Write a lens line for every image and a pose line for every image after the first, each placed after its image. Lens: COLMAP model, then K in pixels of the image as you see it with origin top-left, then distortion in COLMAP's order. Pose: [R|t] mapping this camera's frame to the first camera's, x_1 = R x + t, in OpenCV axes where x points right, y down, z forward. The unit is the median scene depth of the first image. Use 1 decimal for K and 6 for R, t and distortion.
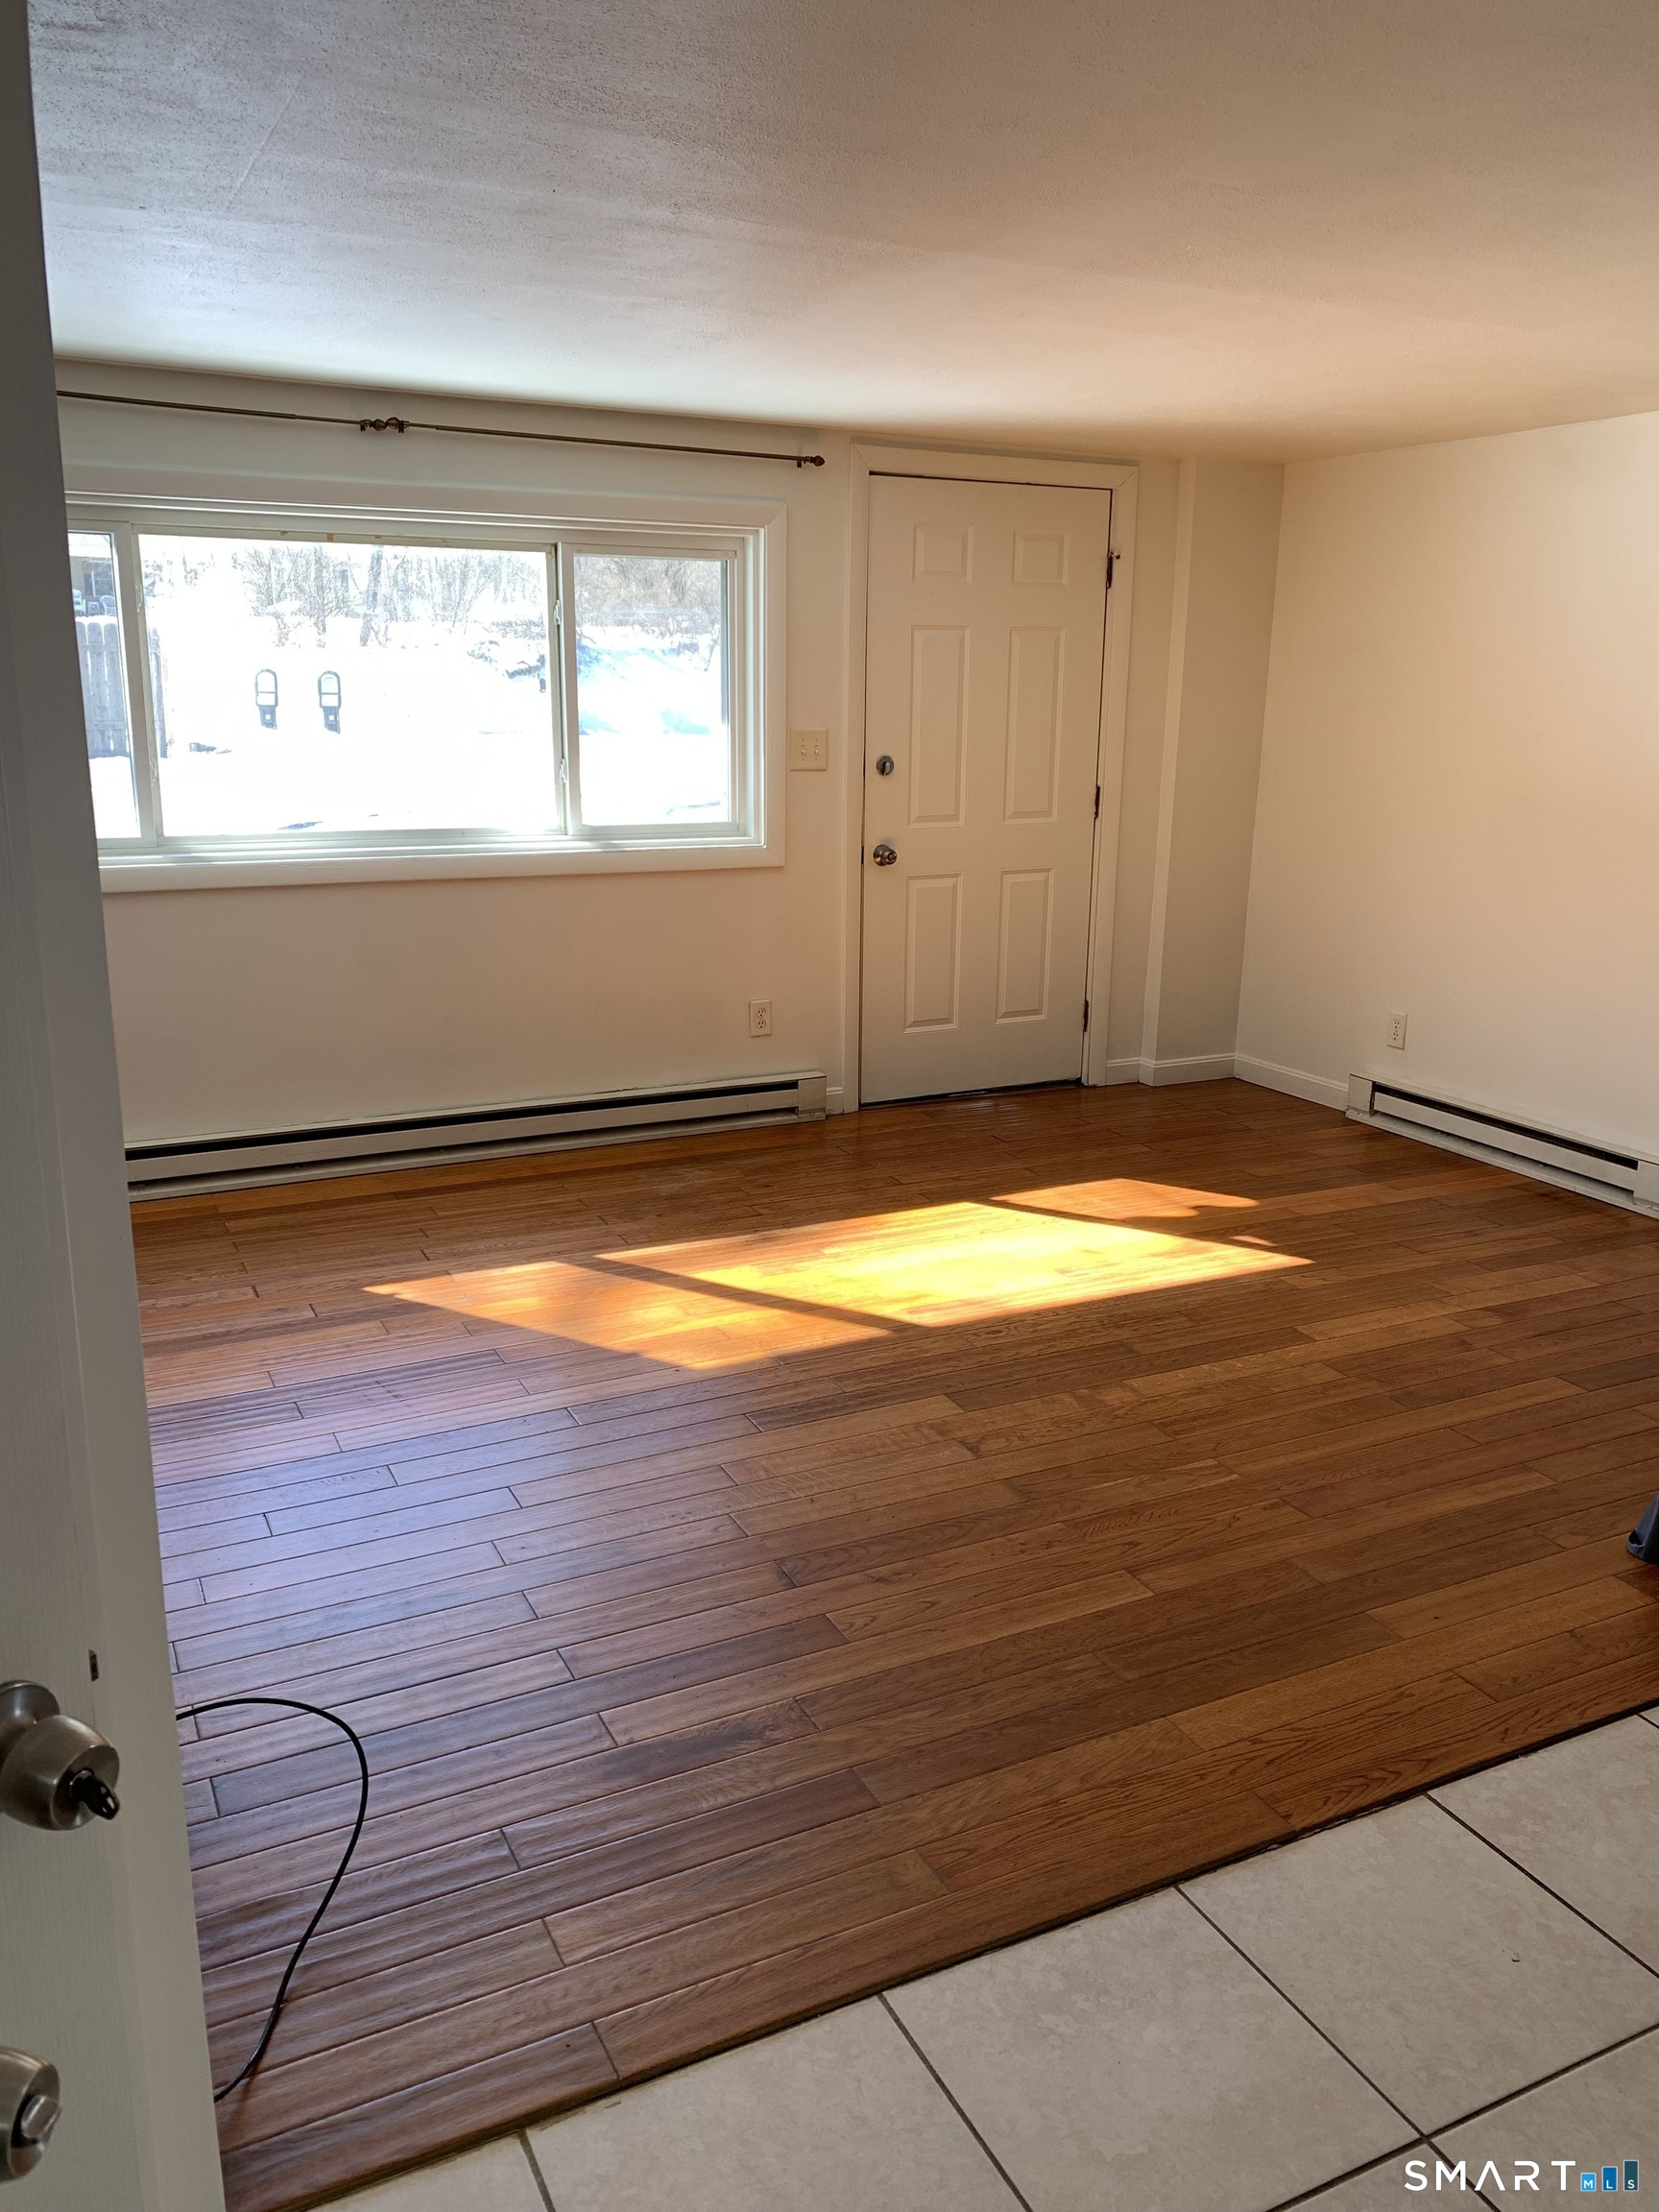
lens RADIAL K [[1681.0, 0, 829.5], [0, 1681.0, 1106.0], [0, 0, 1]] dist [0.131232, -0.231995]
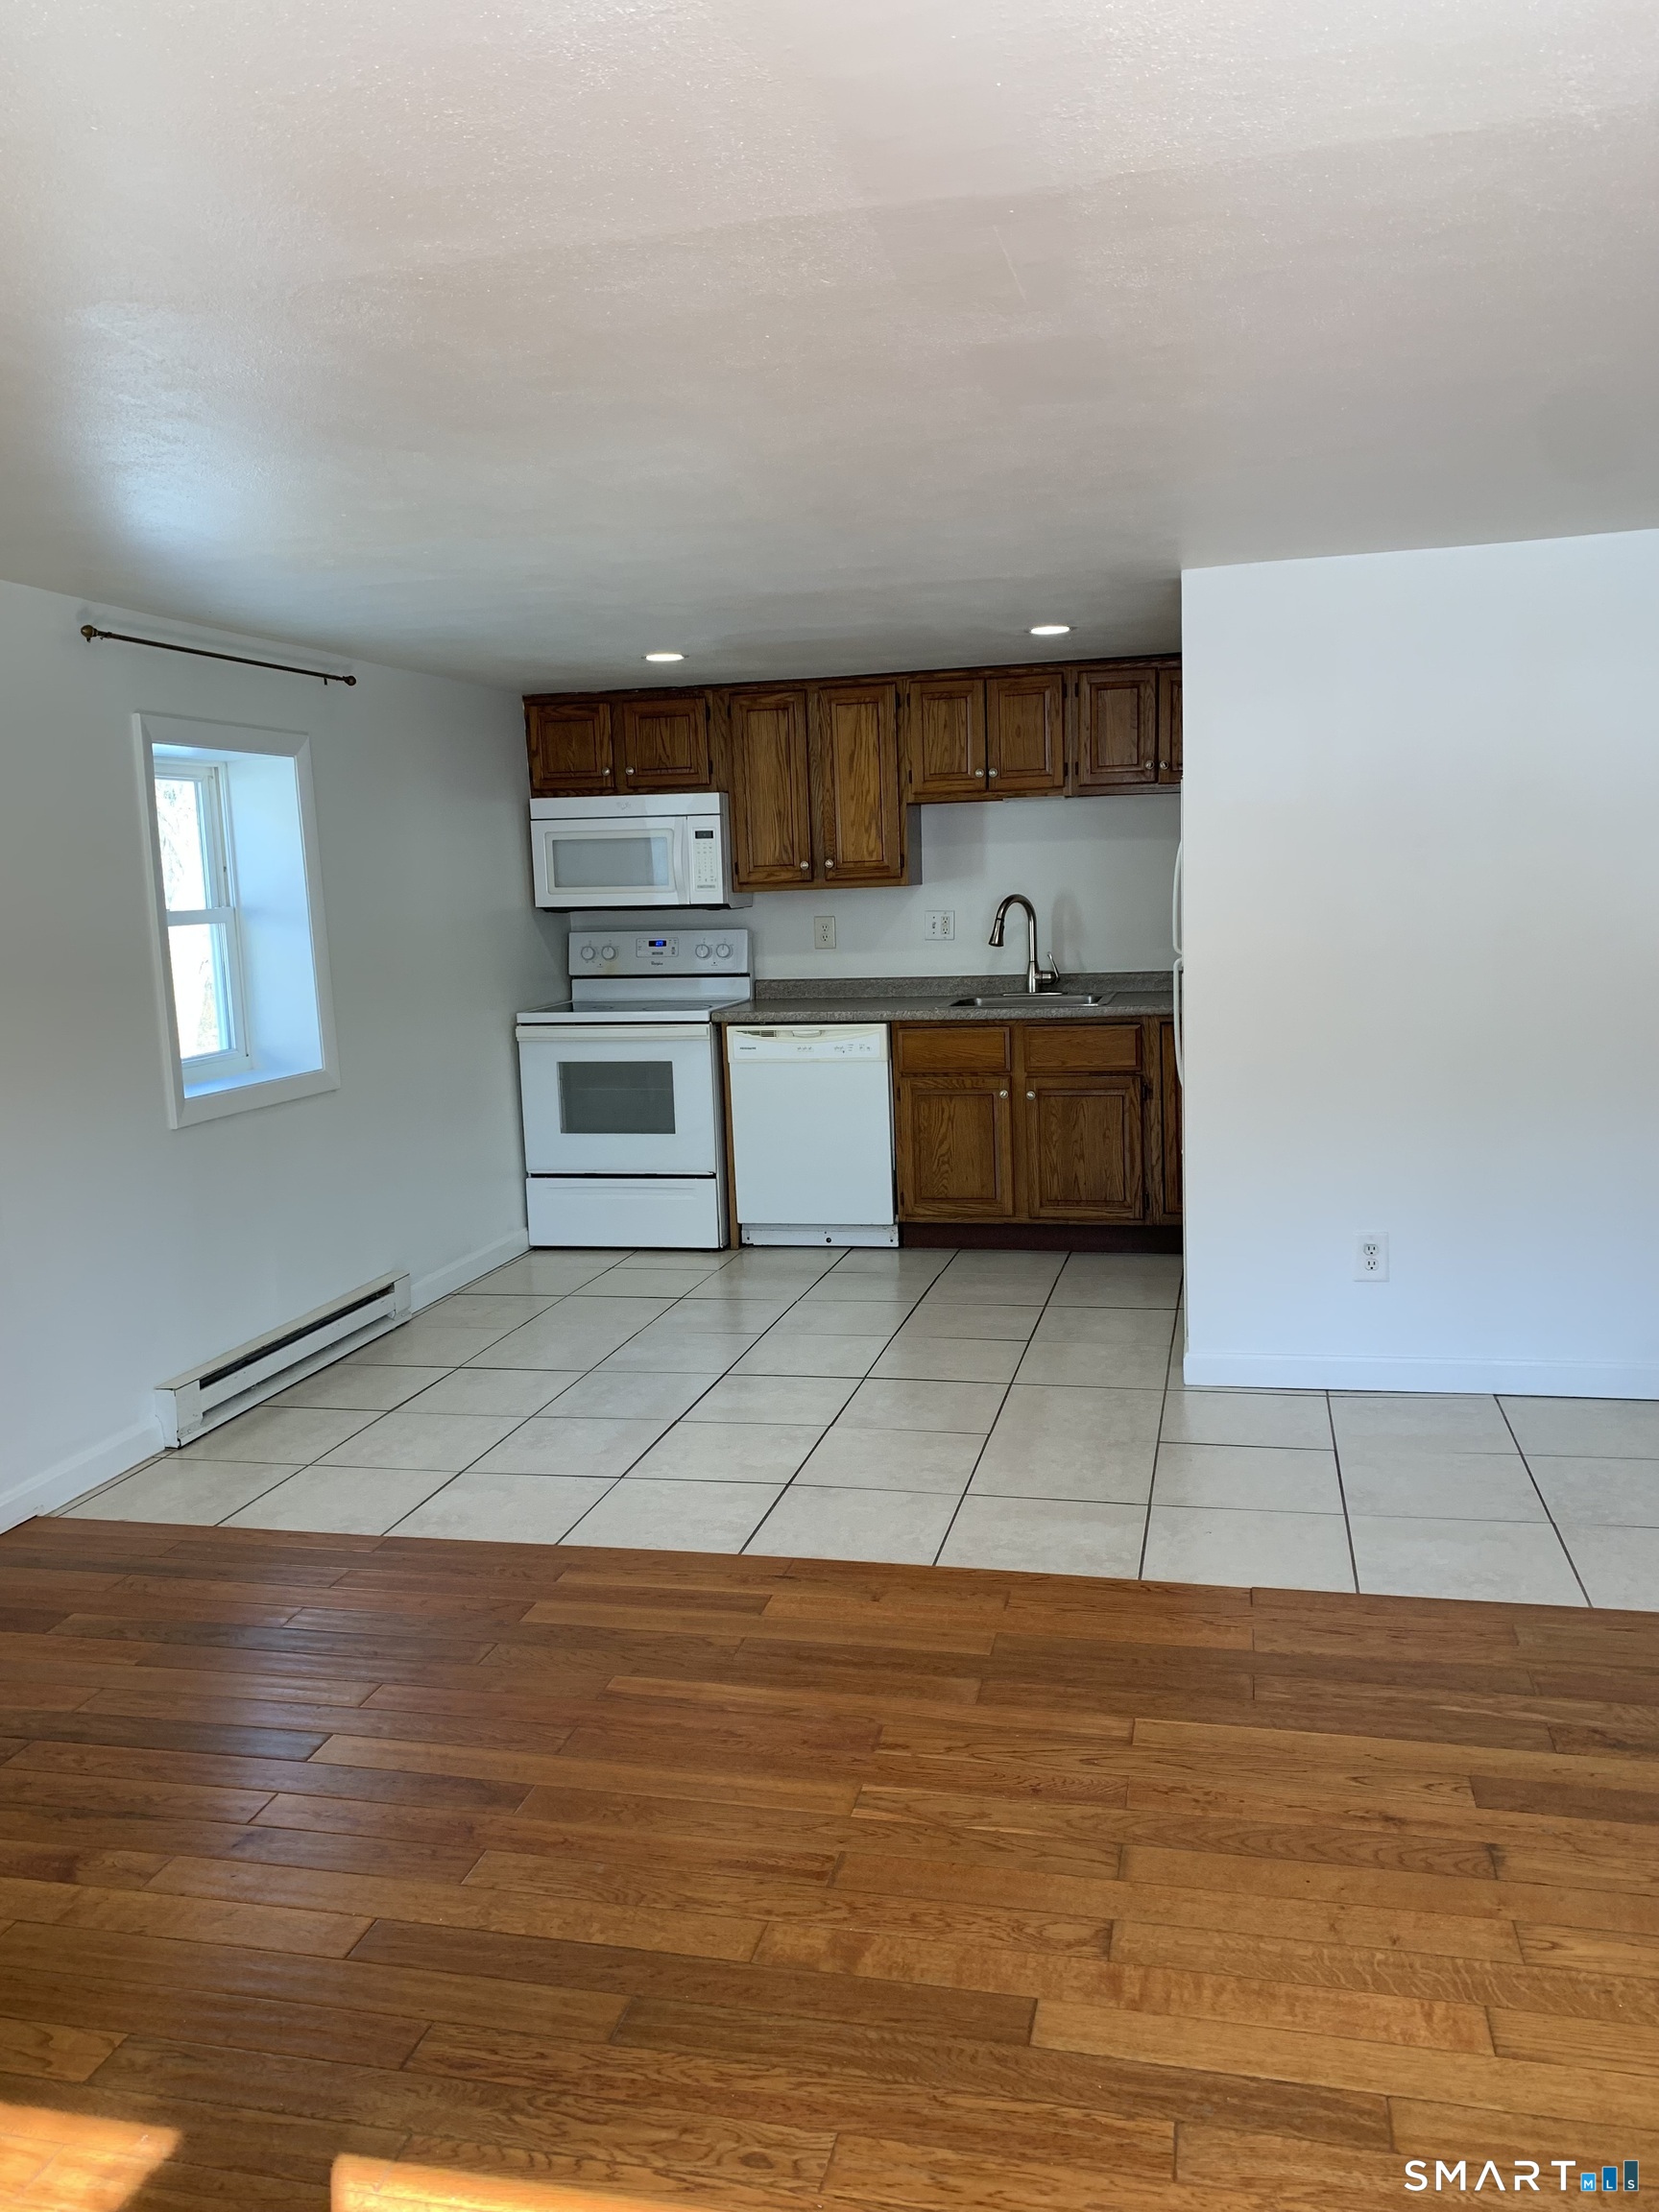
lens RADIAL K [[1681.0, 0, 829.5], [0, 1681.0, 1106.0], [0, 0, 1]] dist [0.131232, -0.231995]
pose [[-0.768519, -0.077308, 0.635140, -0.252349], [0.179225, 0.926922, 0.329686, -0.370668], [-0.614213, 0.367203, -0.698502, 1.458146]]
